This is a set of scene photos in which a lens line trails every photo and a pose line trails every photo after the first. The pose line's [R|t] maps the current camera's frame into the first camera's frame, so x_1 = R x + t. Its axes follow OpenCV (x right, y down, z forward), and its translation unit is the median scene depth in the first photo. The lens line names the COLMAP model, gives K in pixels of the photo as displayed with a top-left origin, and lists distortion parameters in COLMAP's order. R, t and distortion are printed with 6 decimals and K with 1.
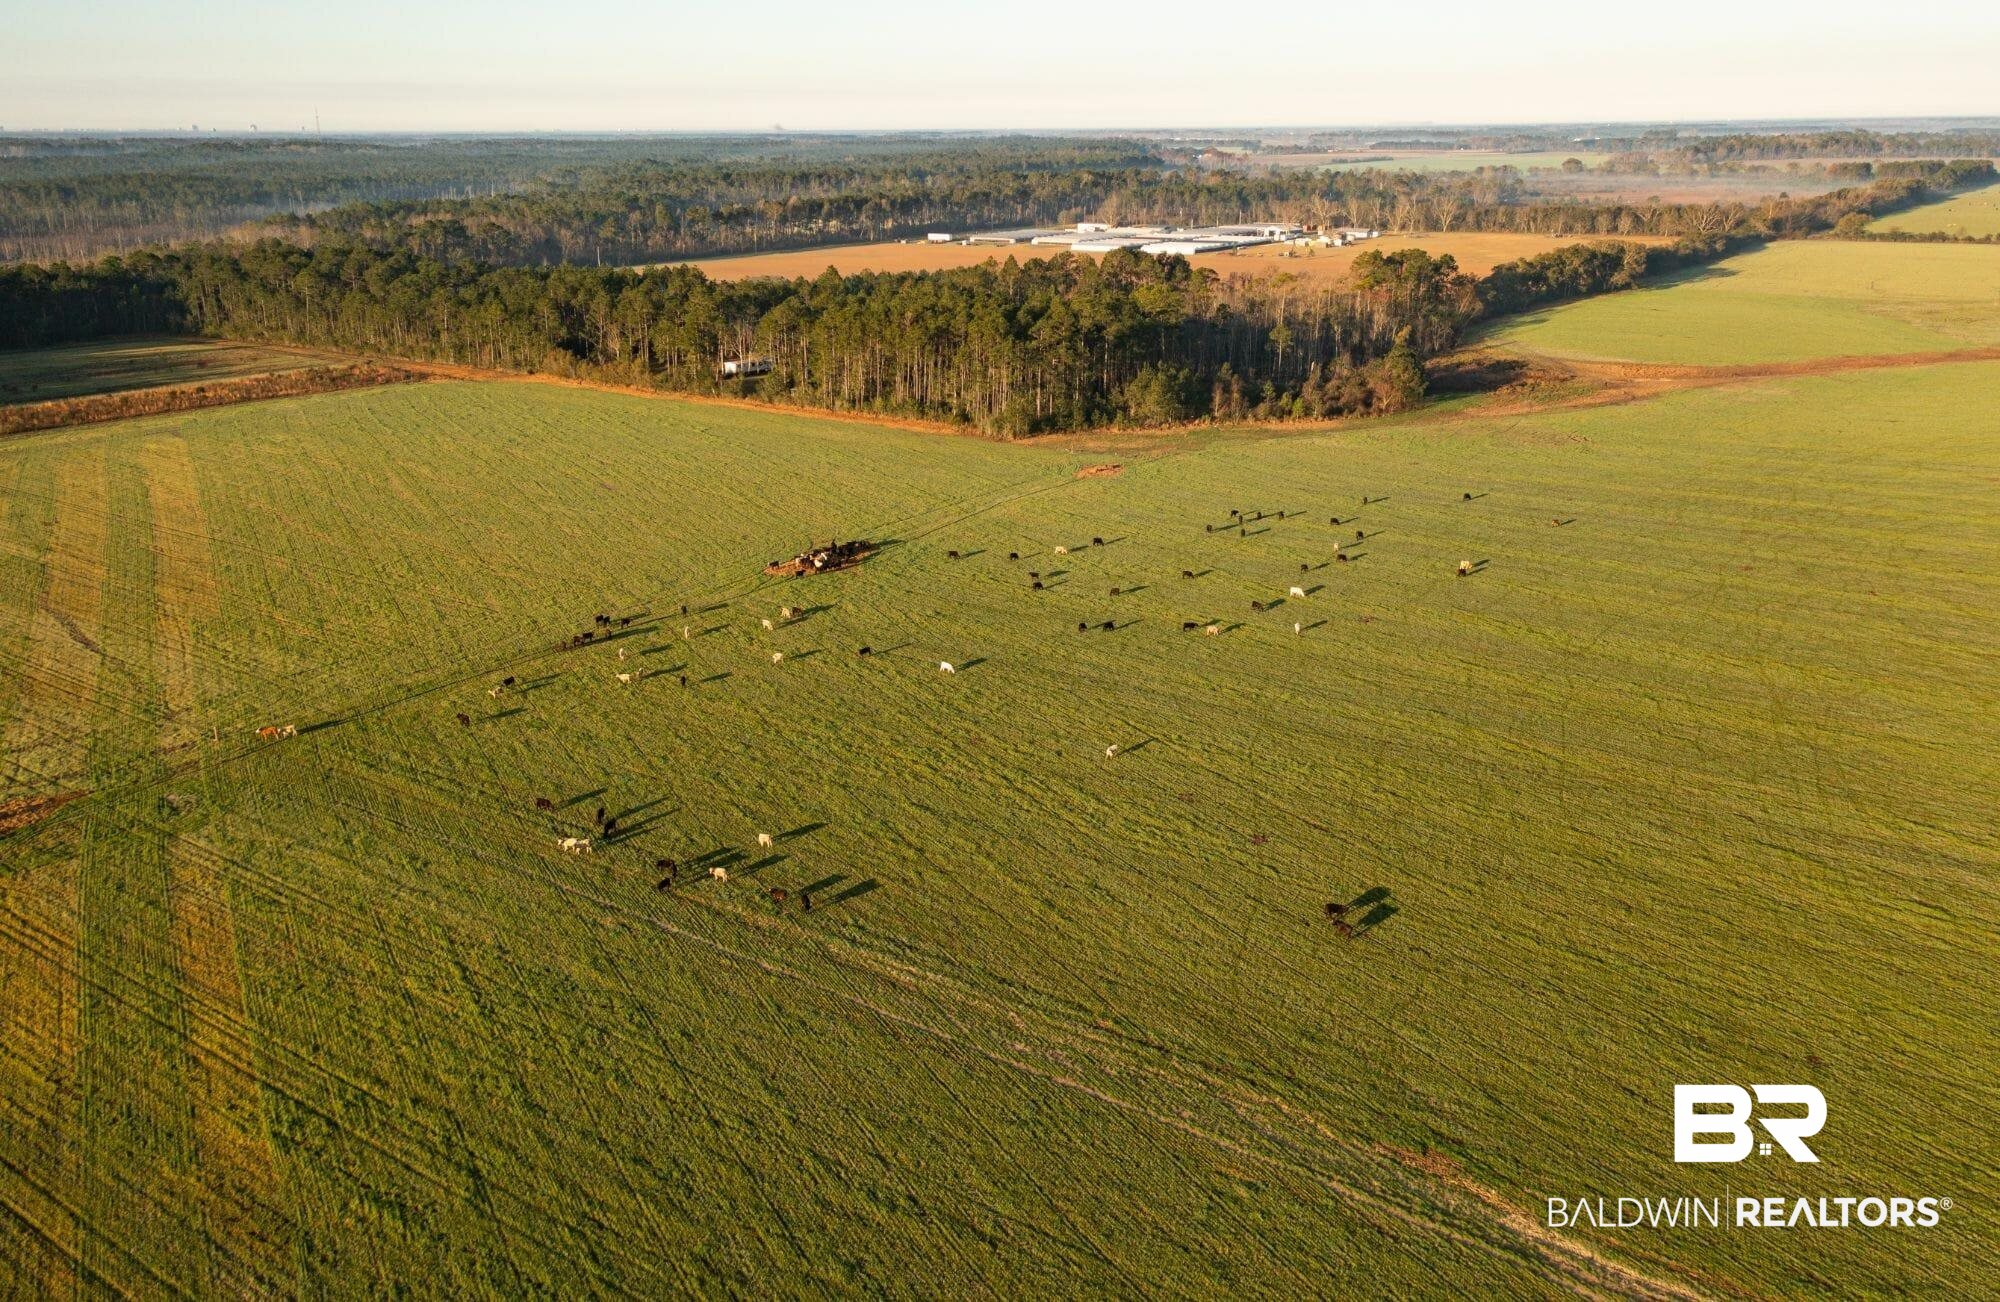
lens RADIAL K [[1537.0, 0, 1000.0], [0, 1537.0, 651.0], [0, 0, 1]] dist [0.000518, 0.055553]
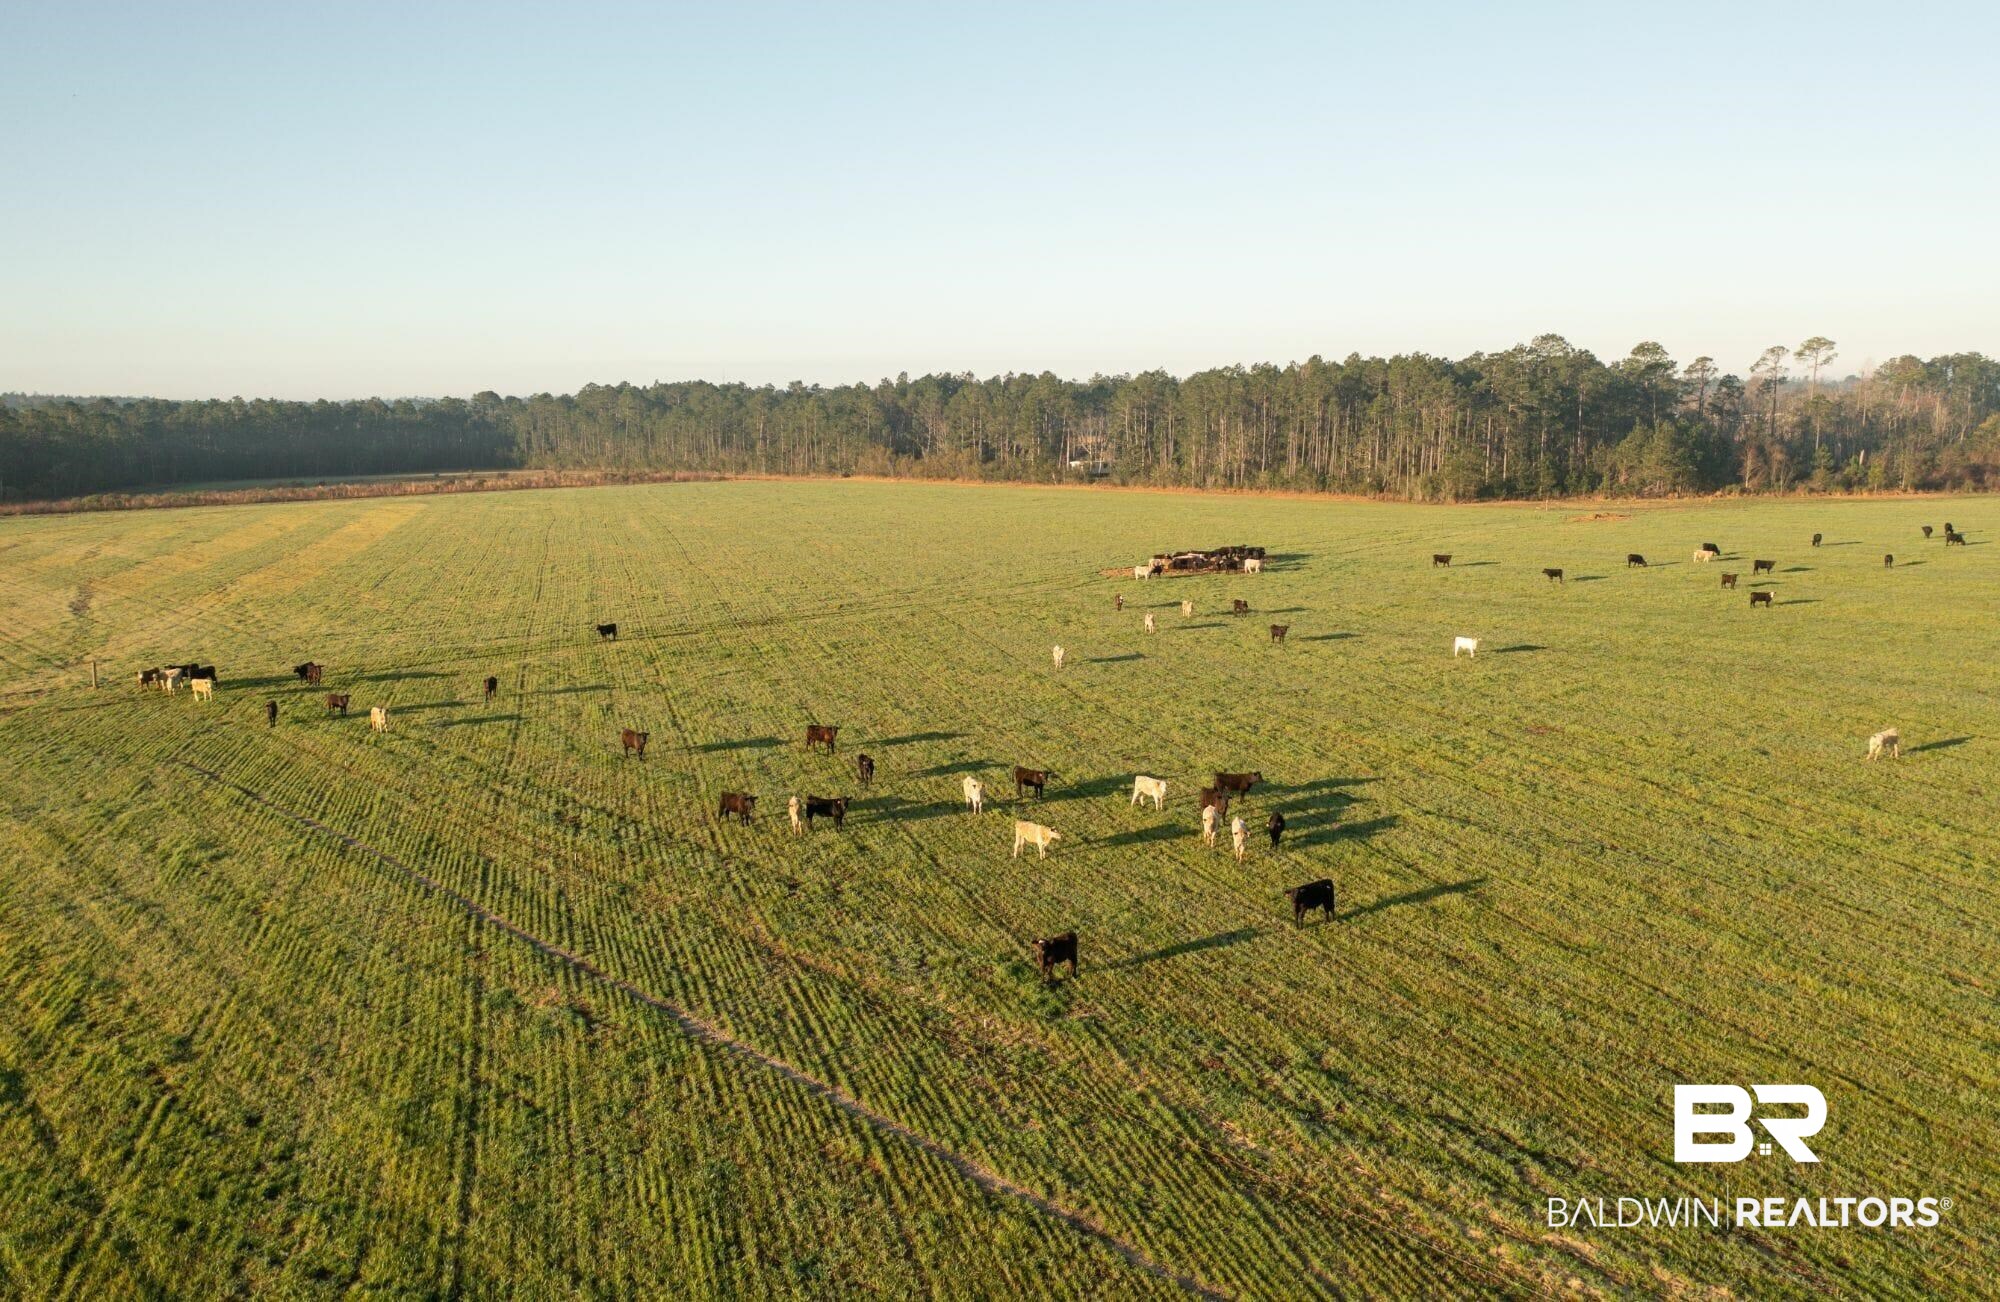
lens RADIAL K [[1537.0, 0, 1000.0], [0, 1537.0, 651.0], [0, 0, 1]] dist [0.000518, 0.055553]
pose [[0.973644, 0.014338, -0.227622, -0.032862], [-0.052681, 0.985172, -0.163284, 0.057328], [0.221906, 0.170972, 0.959962, 0.263126]]
